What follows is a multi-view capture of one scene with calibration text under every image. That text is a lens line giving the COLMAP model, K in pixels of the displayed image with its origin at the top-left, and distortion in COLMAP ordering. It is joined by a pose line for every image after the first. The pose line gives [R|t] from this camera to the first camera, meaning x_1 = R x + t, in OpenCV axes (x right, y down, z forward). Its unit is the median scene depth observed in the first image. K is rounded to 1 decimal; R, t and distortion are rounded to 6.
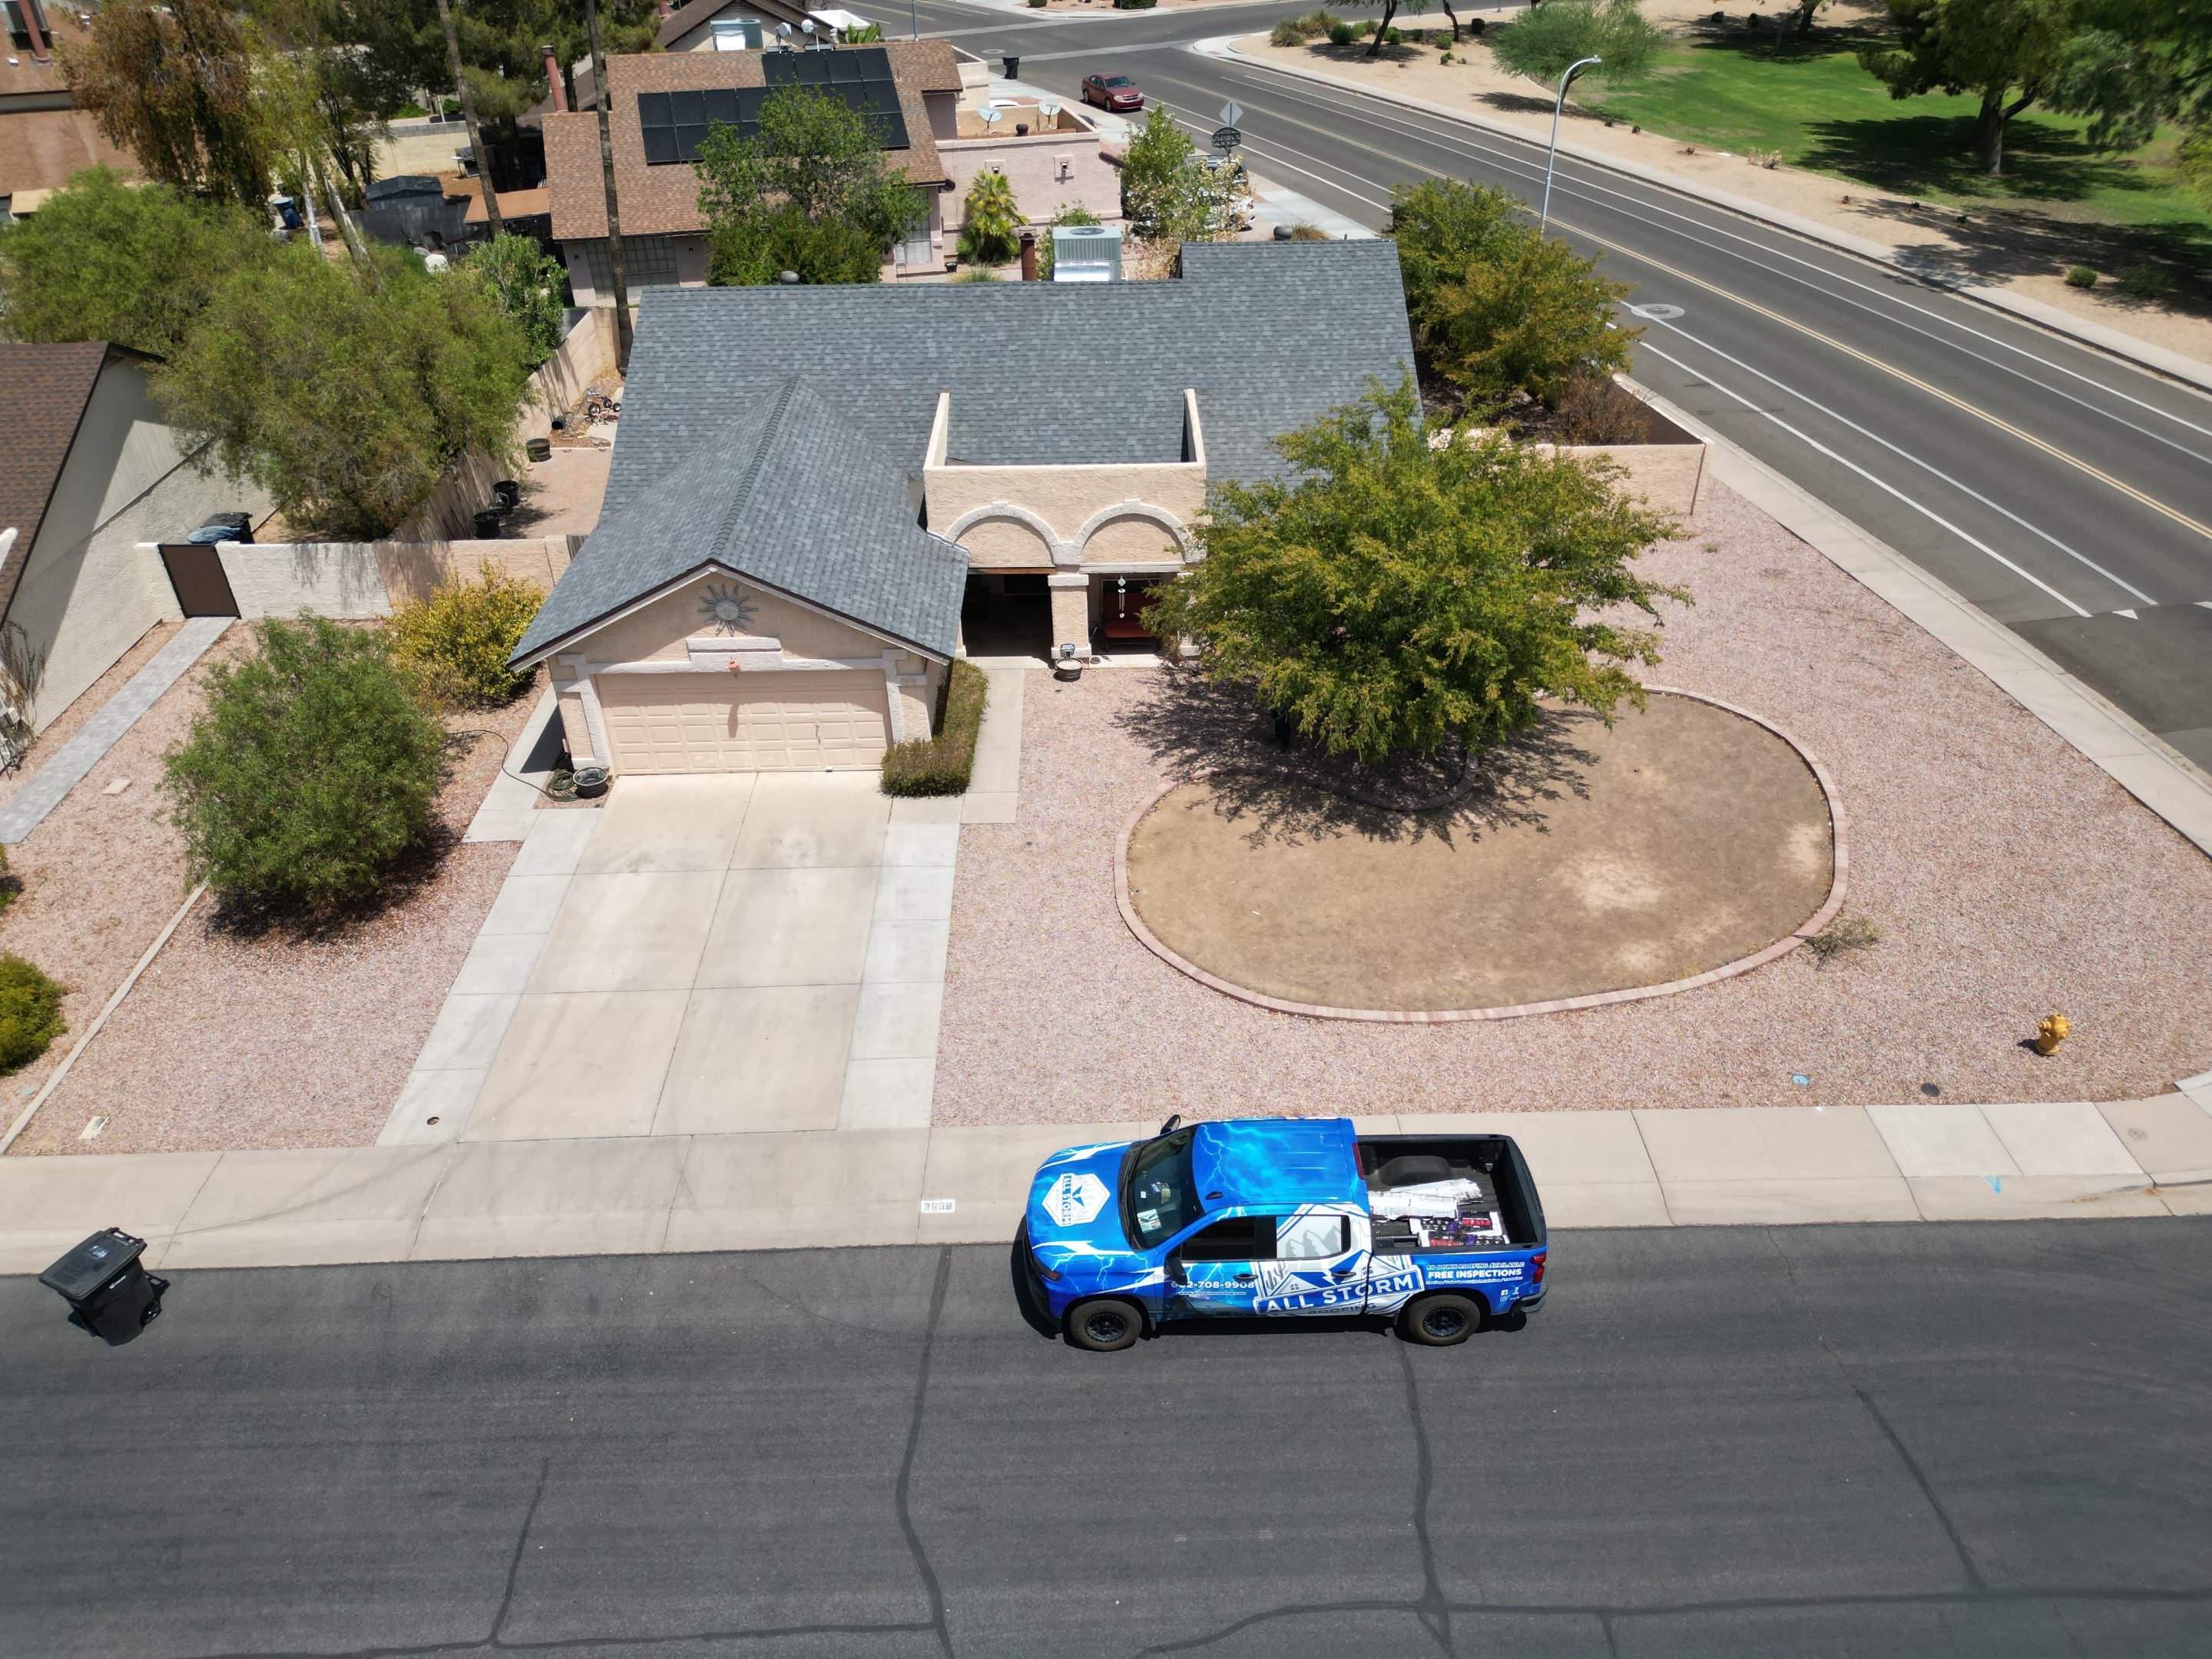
lens RADIAL K [[1541.9, 0, 1102.3], [0, 1541.9, 822.2], [0, 0, 1]] dist [0.074522, -0.070037]
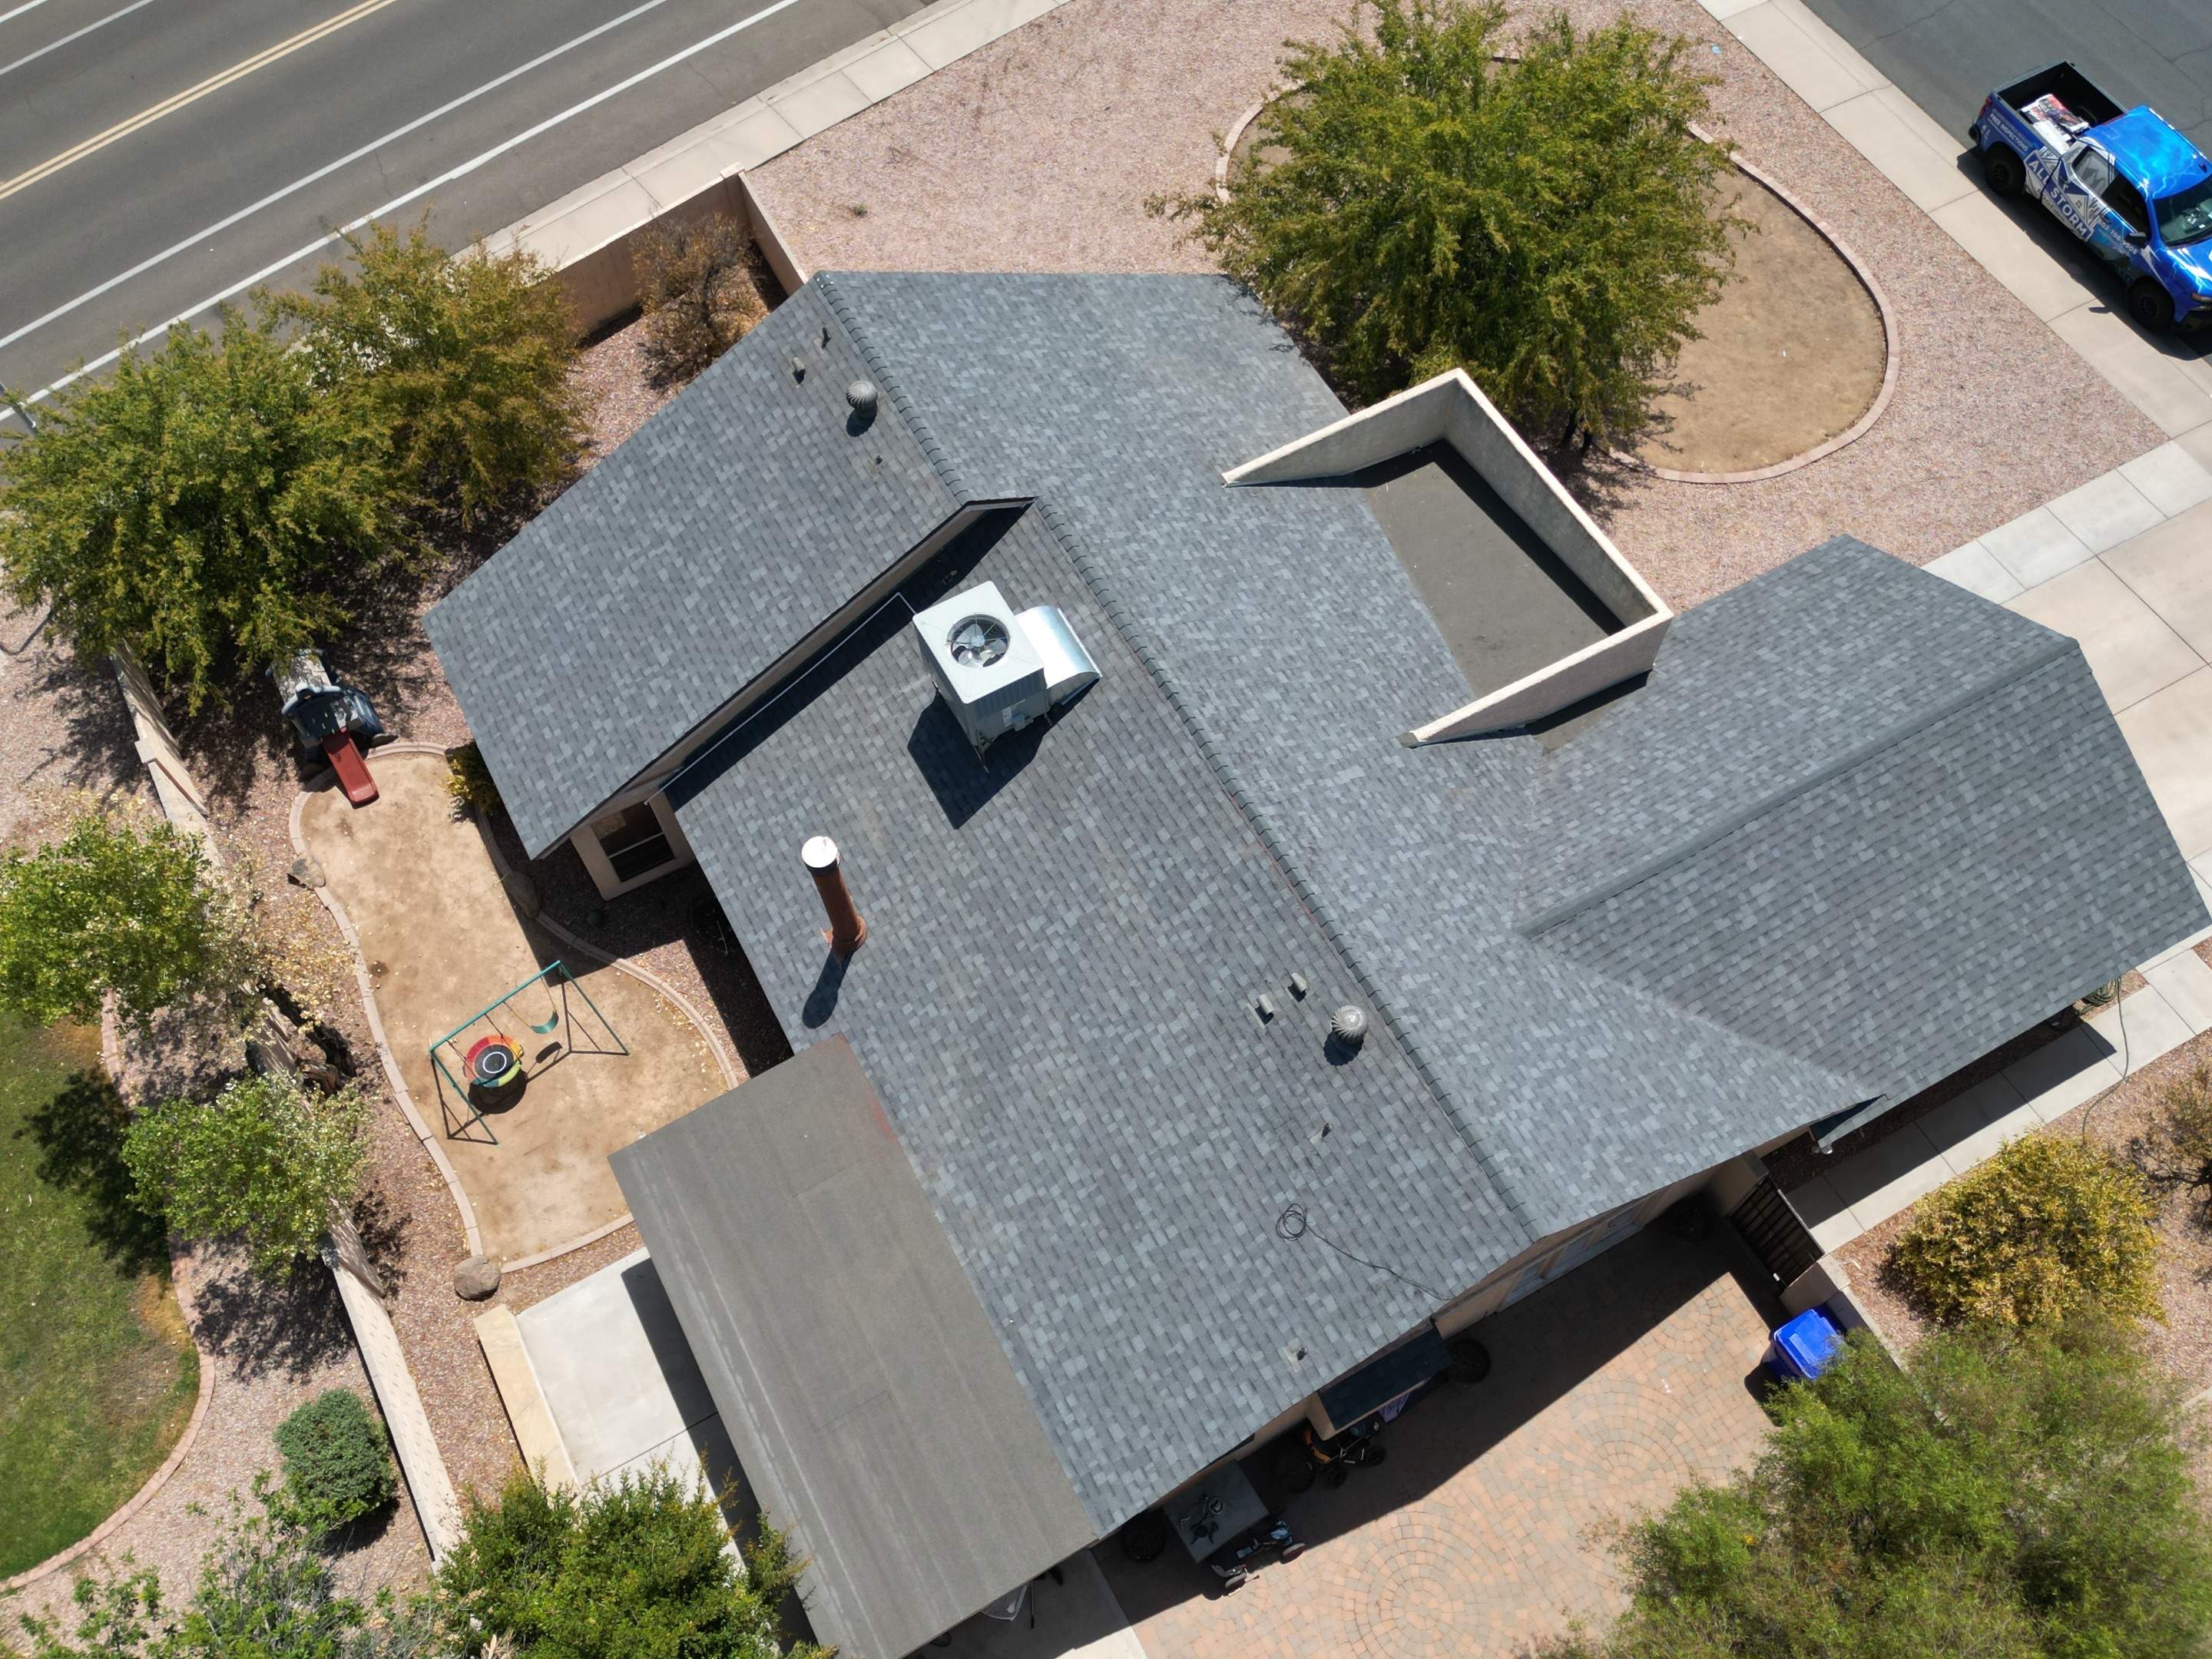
lens RADIAL K [[1867.7, 0, 1106.0], [0, 1867.7, 829.5], [0, 0, 1]] dist [0.094235, -0.110630]
pose [[-0.467010, -0.764717, 0.443969, -0.484030], [0.520468, 0.168176, 0.837156, -1.147371], [-0.714852, 0.622032, 0.319471, 0.998947]]
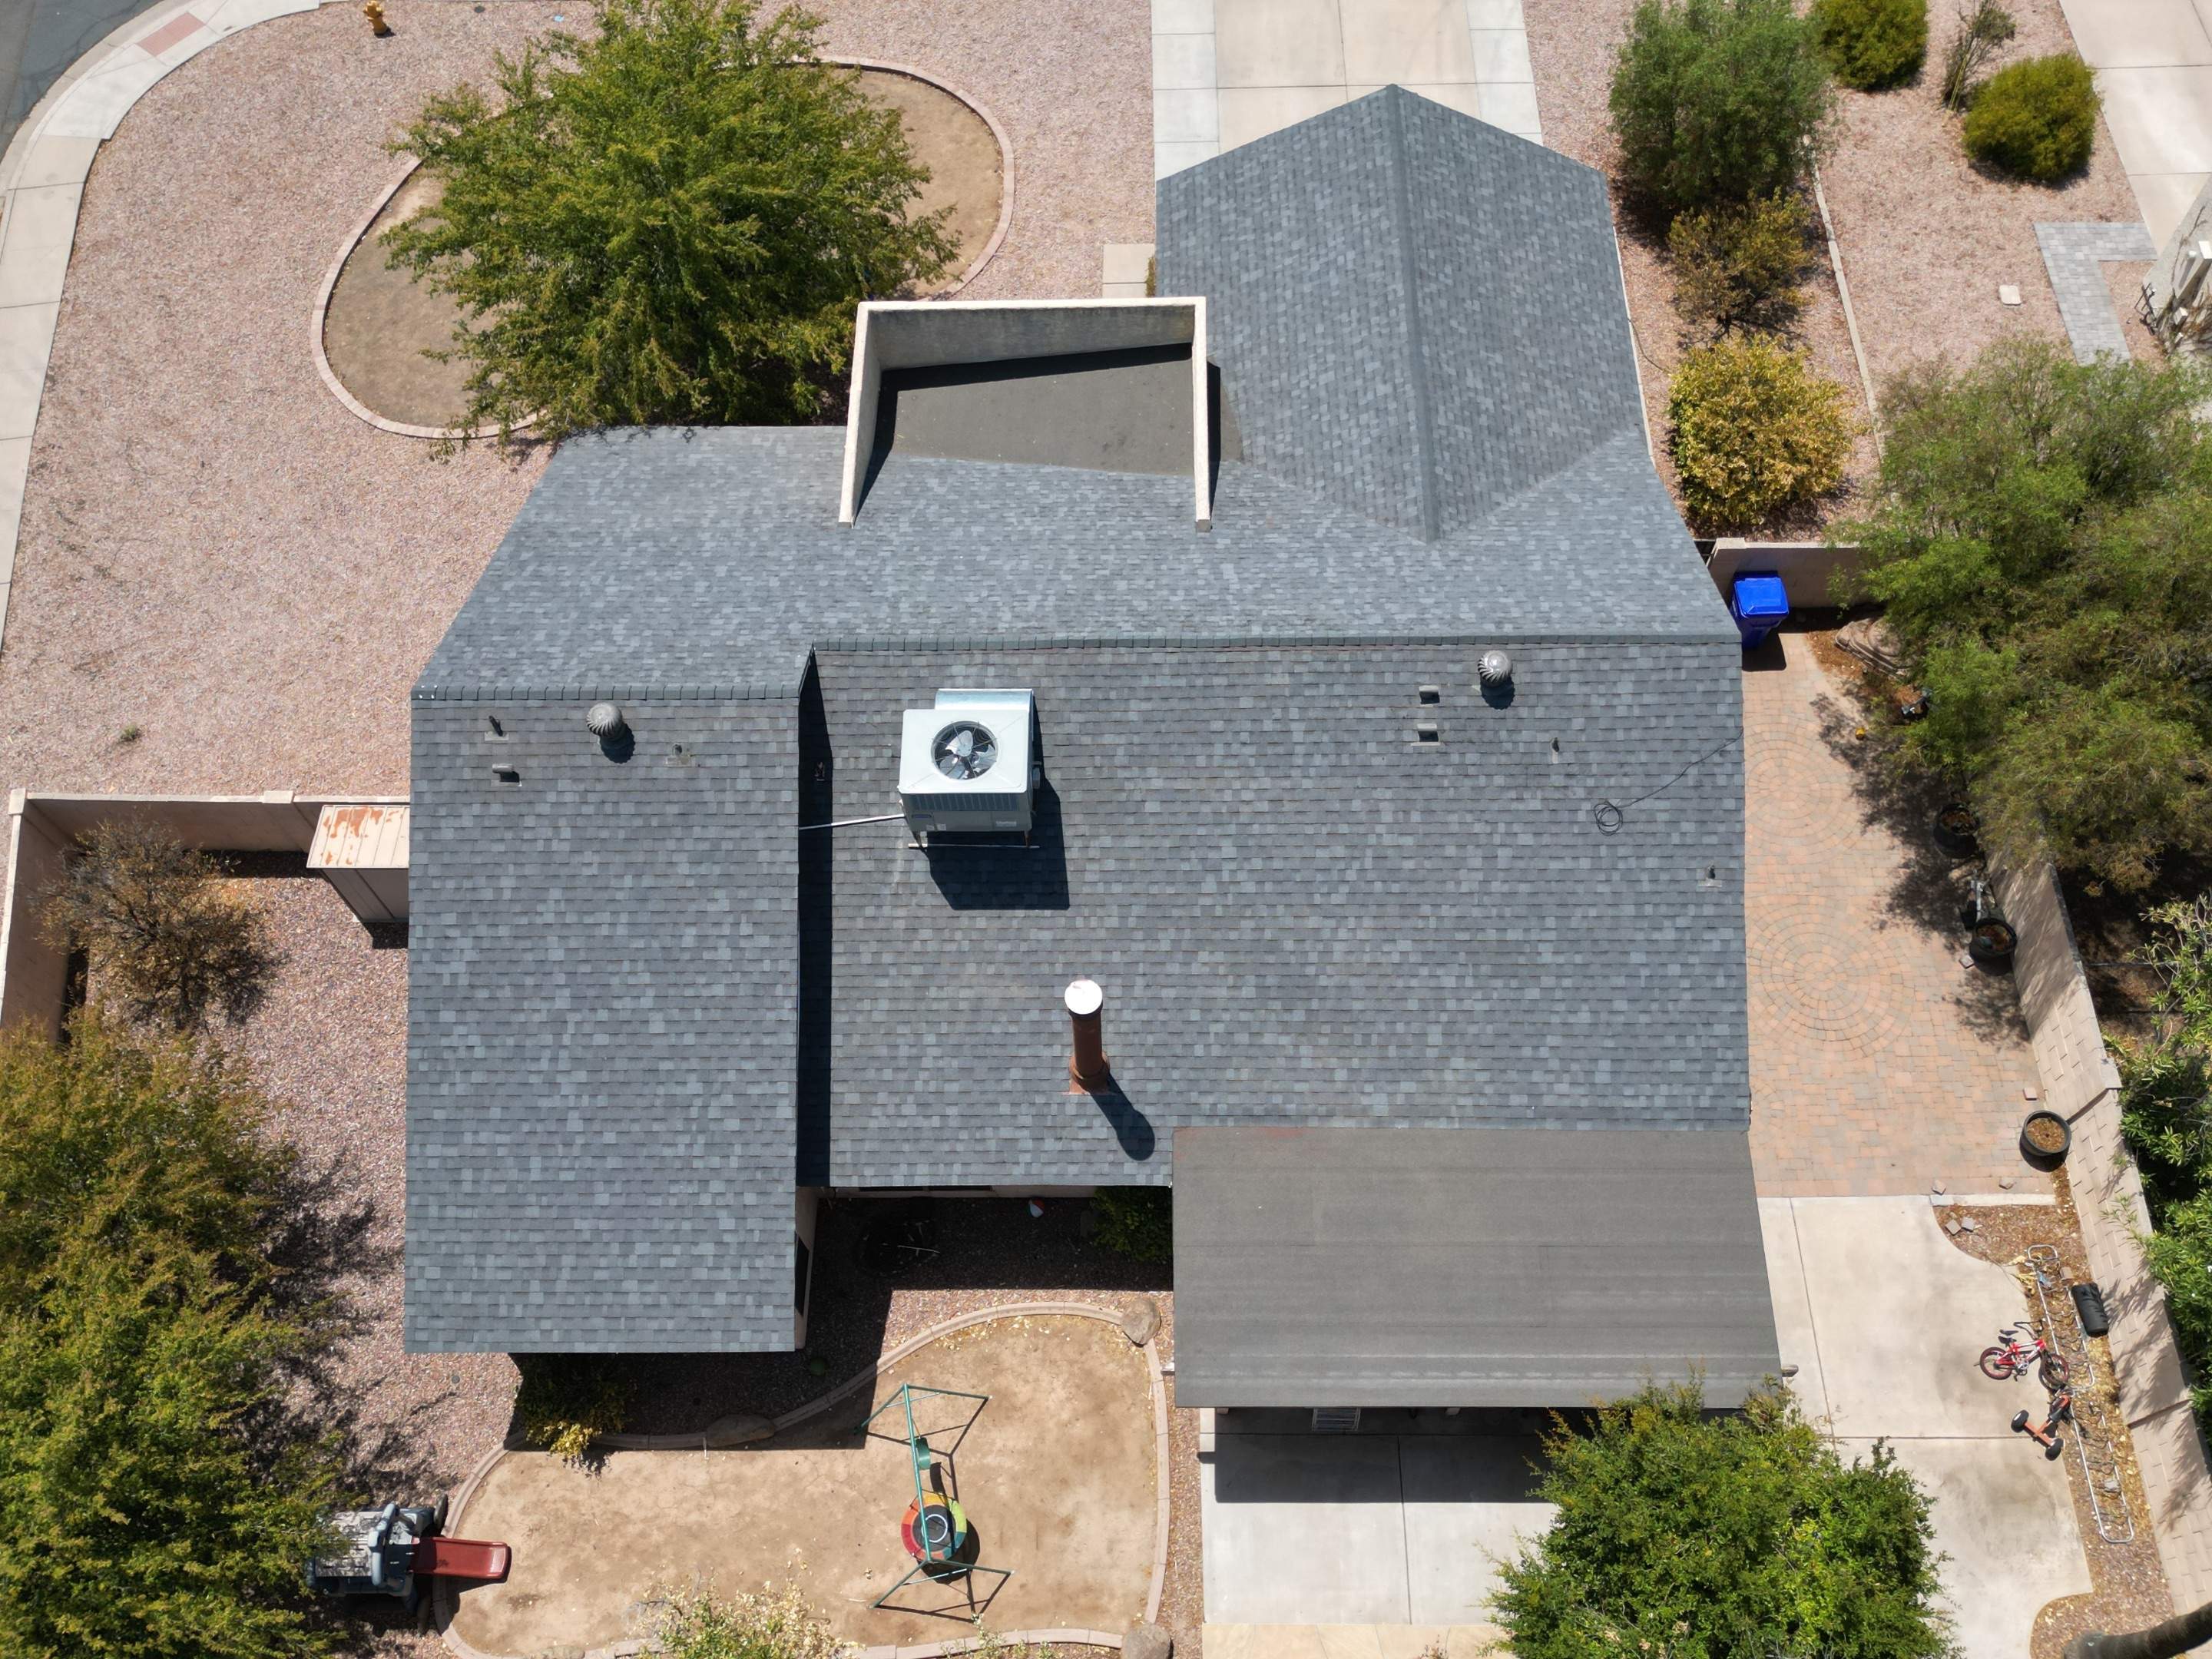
lens RADIAL K [[1867.7, 0, 1106.0], [0, 1867.7, 829.5], [0, 0, 1]] dist [0.094235, -0.110630]
pose [[-0.999124, -0.001988, 0.041800, -0.108809], [0.041761, -0.111528, 0.992883, -1.282382], [0.002689, 0.993759, 0.111513, 1.202973]]
